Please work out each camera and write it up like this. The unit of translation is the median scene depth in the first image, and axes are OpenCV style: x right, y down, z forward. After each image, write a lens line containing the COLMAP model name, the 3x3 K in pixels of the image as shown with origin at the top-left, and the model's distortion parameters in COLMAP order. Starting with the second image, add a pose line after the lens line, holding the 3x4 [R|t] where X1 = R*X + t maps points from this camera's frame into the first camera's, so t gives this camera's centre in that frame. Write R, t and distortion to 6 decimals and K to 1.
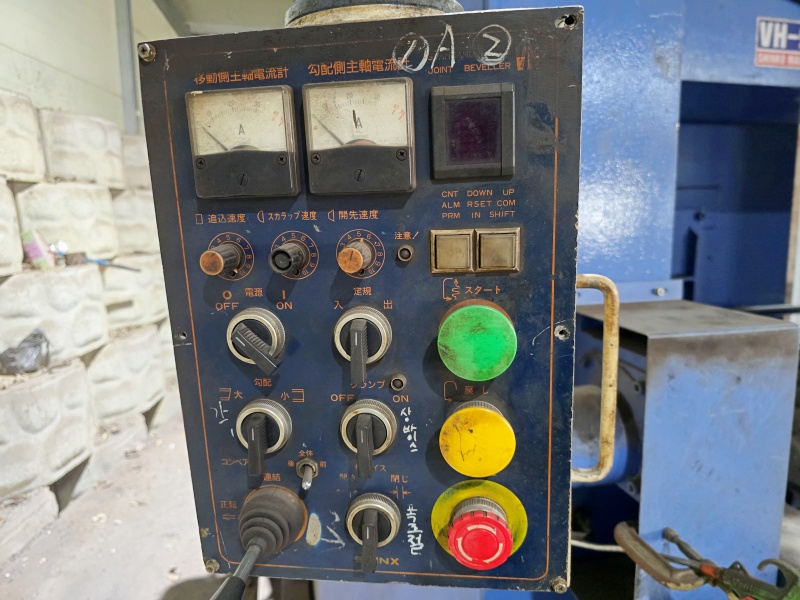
lens RADIAL K [[543.4, 0, 395.0], [0, 543.4, 298.2], [0, 0, 1]] dist [0.044695, -0.043033]
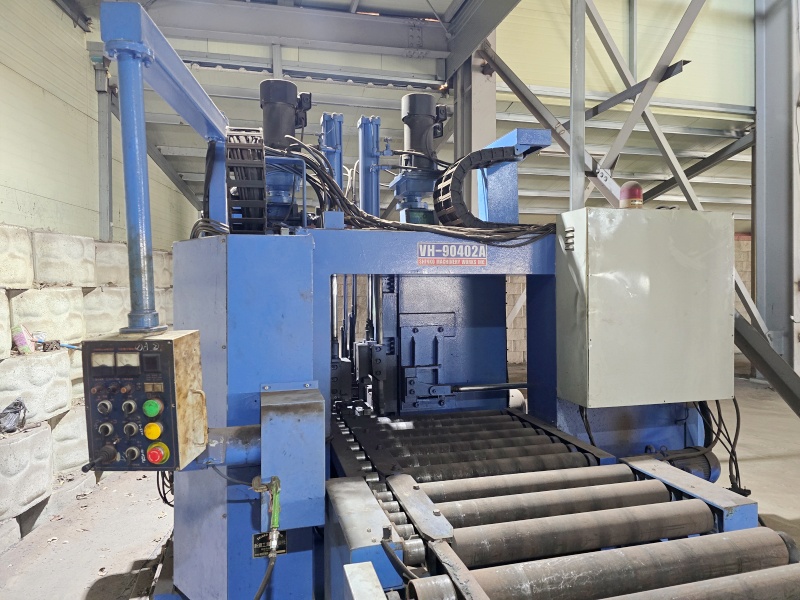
lens RADIAL K [[555.0, 0, 401.0], [0, 555.0, 286.0], [0, 0, 1]] dist [0.065434, -0.039757]
pose [[0.999364, 0.007835, 0.034786, 0.253327], [-0.003111, 0.990999, -0.133835, -0.038011], [-0.035522, 0.133641, 0.990393, -0.477148]]
